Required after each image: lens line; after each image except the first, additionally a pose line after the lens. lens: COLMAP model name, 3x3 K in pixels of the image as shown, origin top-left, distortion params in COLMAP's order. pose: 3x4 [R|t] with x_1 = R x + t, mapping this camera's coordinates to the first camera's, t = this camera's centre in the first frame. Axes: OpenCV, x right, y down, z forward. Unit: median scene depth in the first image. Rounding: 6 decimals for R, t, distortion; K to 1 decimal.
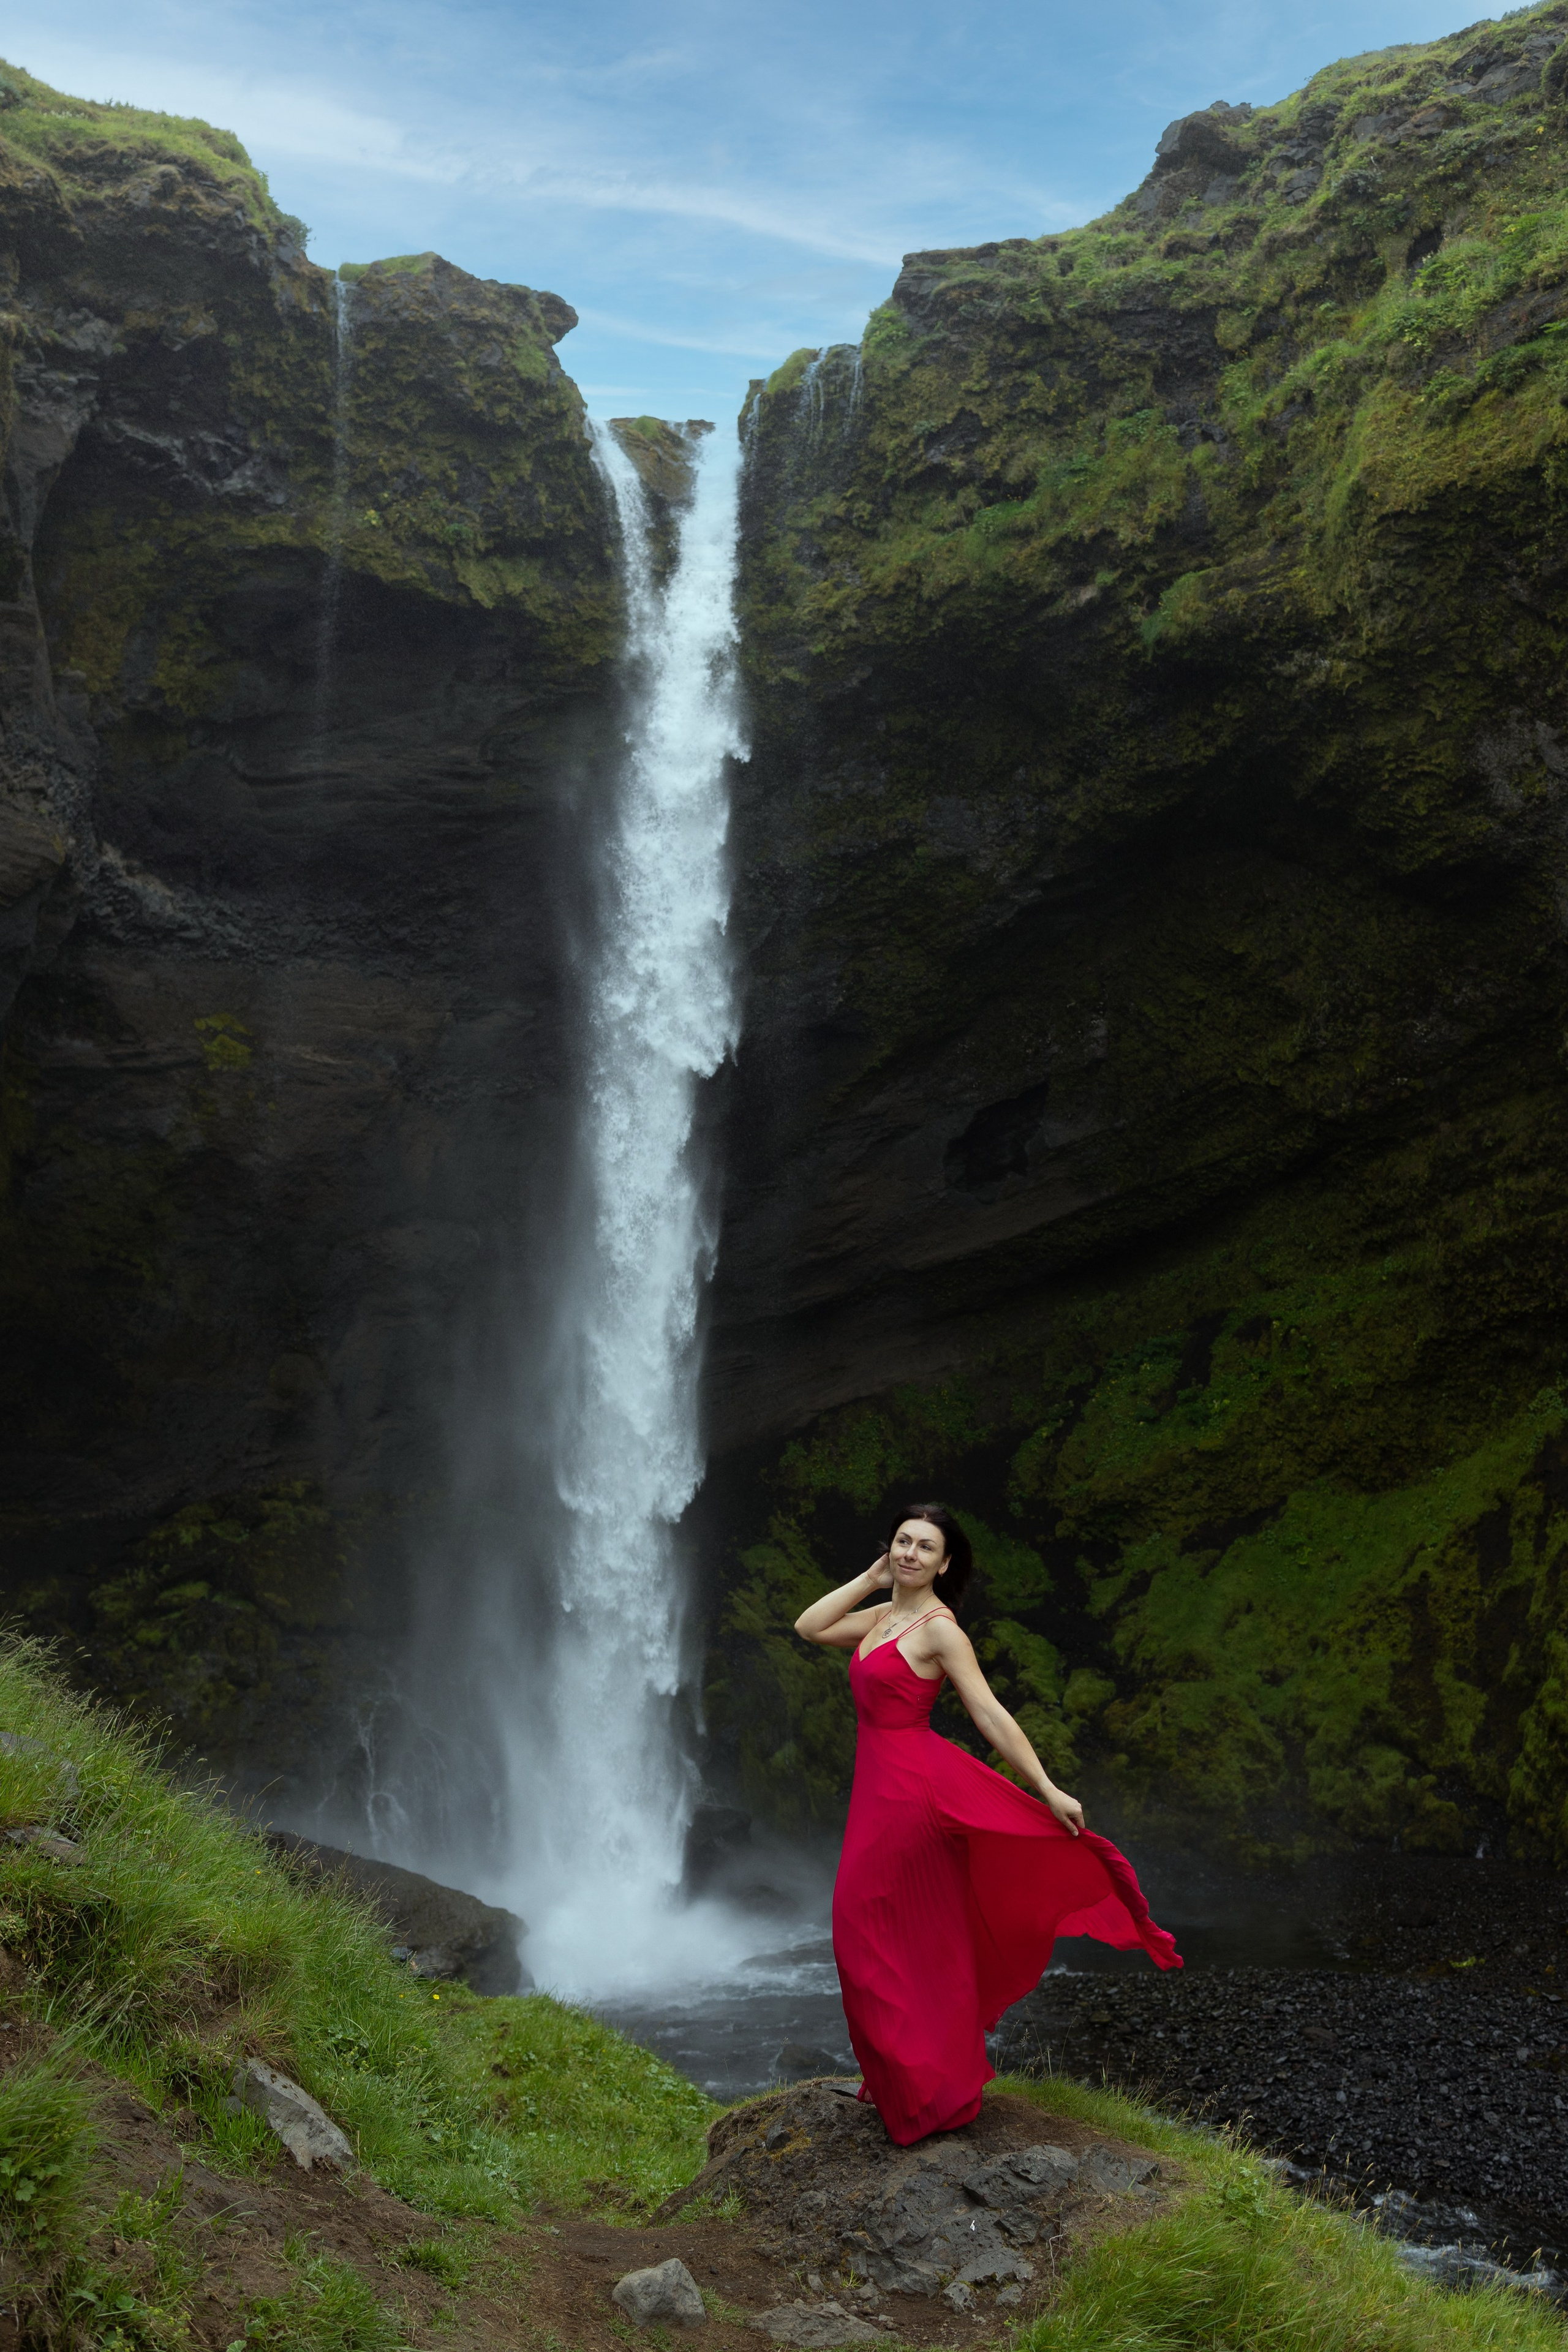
lens RADIAL K [[2337.0, 0, 786.4], [0, 2337.0, 1179.5], [0, 0, 1]] dist [0.008198, 0.000000]
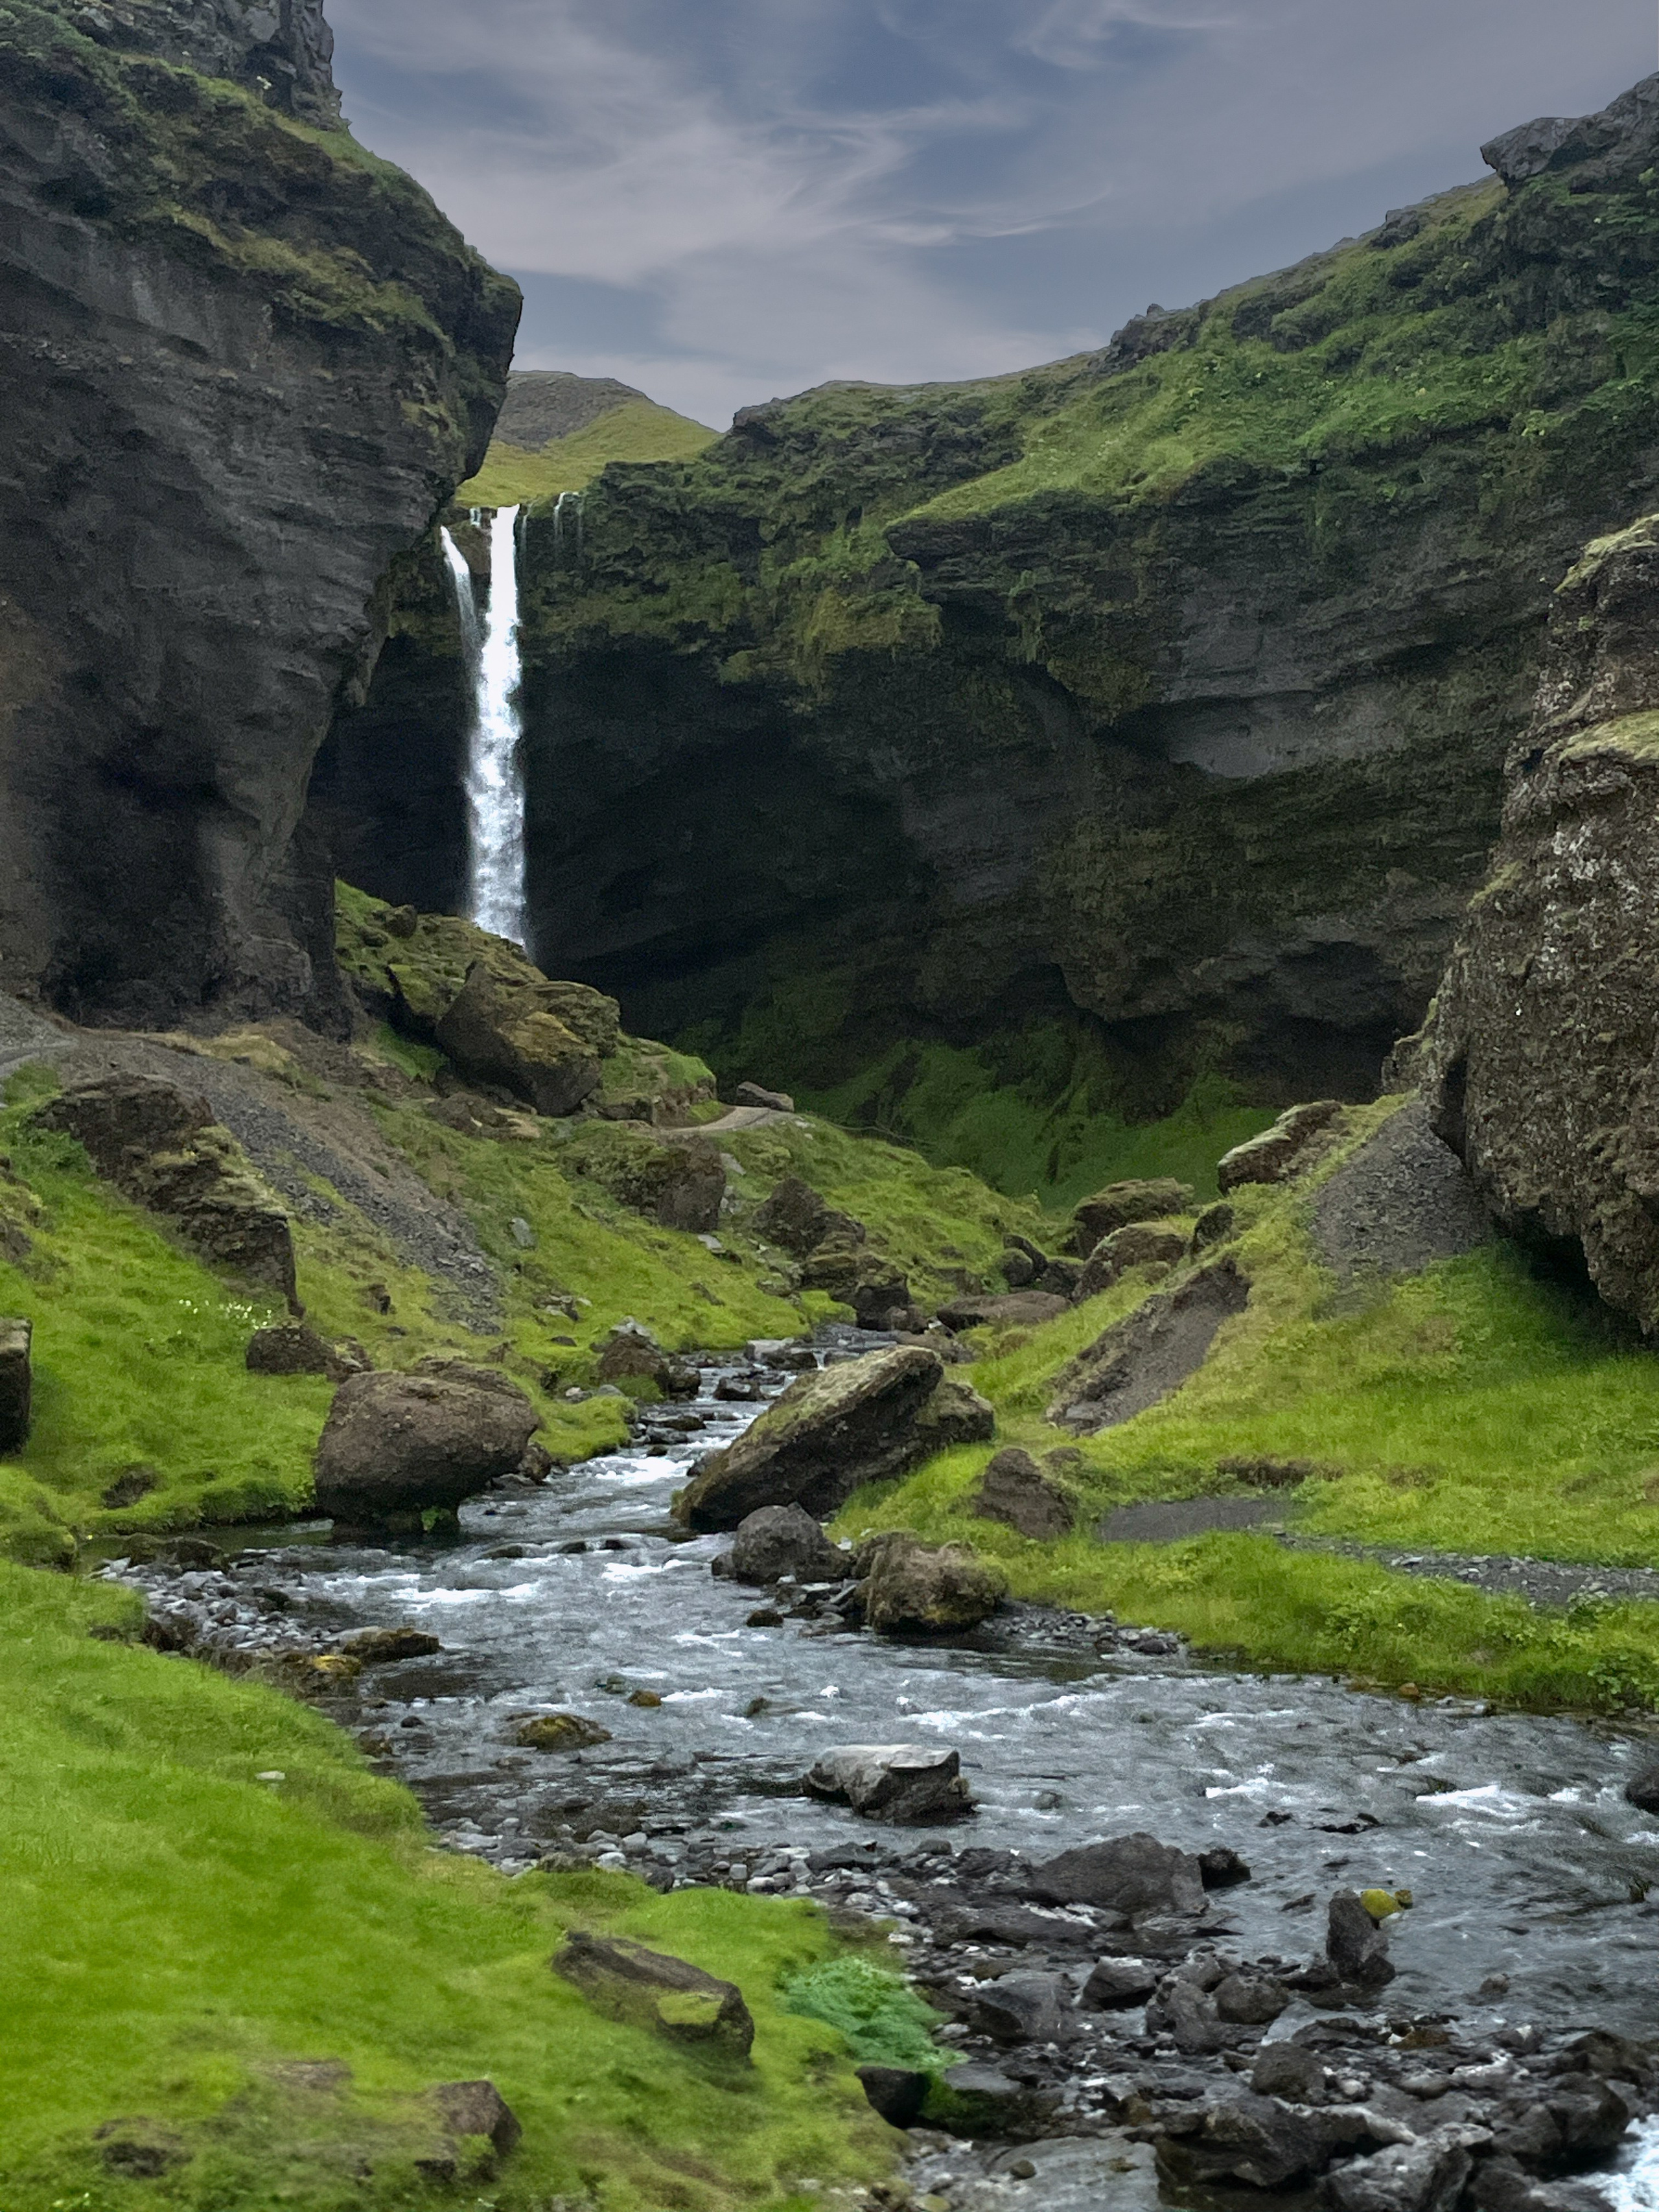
lens RADIAL K [[3286.9, 0, 829.4], [0, 3286.9, 1106.4], [0, 0, 1]] dist [0.006725, 0.000000]
pose [[0.981273, 0.015328, 0.192009, -0.301870], [-0.040499, 0.990964, 0.127864, -0.229770], [-0.188315, -0.133246, 0.973028, -1.883754]]
